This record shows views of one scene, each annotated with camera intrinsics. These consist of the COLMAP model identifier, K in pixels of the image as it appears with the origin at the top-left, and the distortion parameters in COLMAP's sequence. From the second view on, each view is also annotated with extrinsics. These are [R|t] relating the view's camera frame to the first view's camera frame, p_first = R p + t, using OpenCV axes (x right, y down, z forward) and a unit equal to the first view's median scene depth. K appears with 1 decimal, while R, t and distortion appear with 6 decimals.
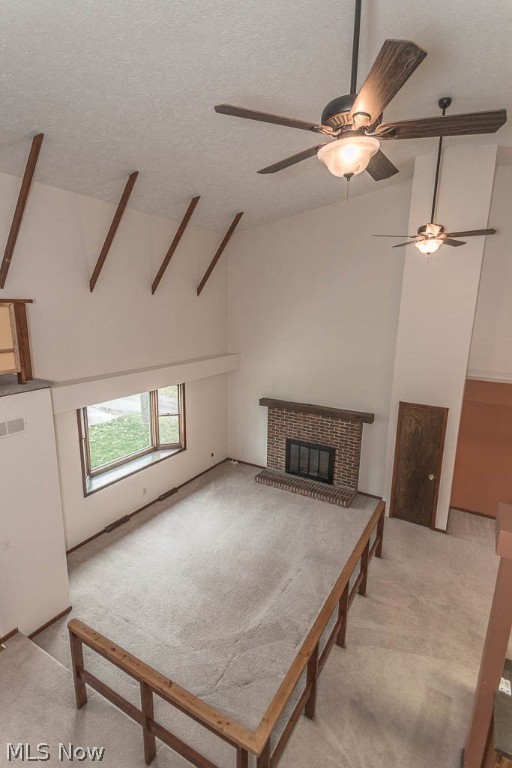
lens RADIAL K [[381.0, 0, 263.6], [0, 381.0, 385.9], [0, 0, 1]] dist [0.031879, -0.025278]
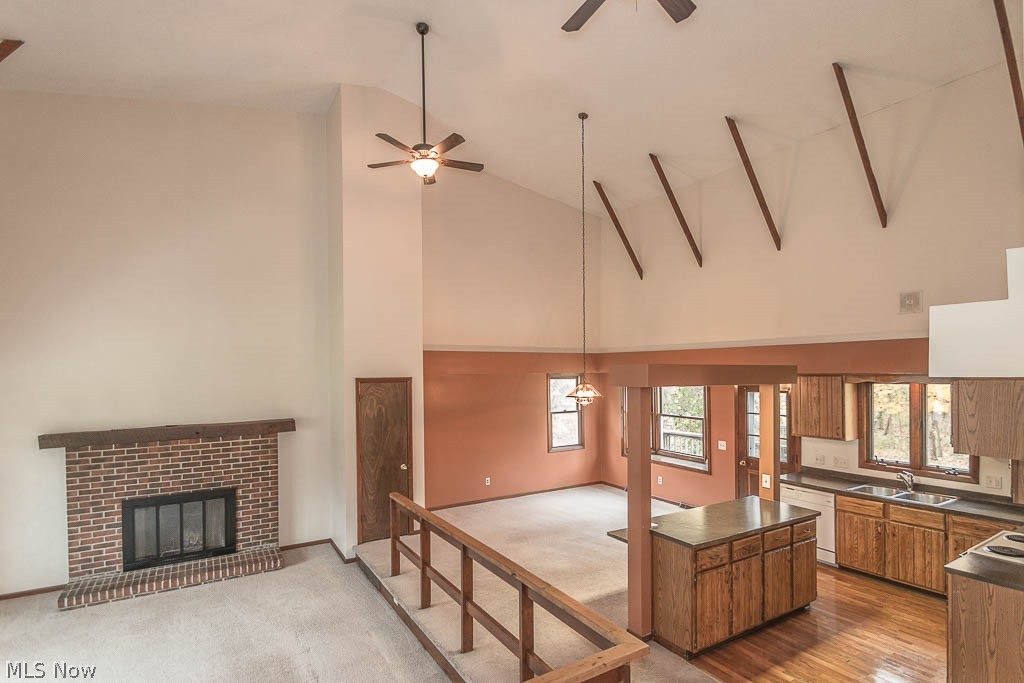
lens RADIAL K [[508.0, 0, 519.4], [0, 508.0, 373.7], [0, 0, 1]] dist [0.031879, -0.025278]
pose [[0.480338, -0.036451, 0.876326, -0.300356], [0.203992, 0.976380, -0.071200, 0.136601], [-0.853032, 0.212963, 0.476428, 0.189101]]
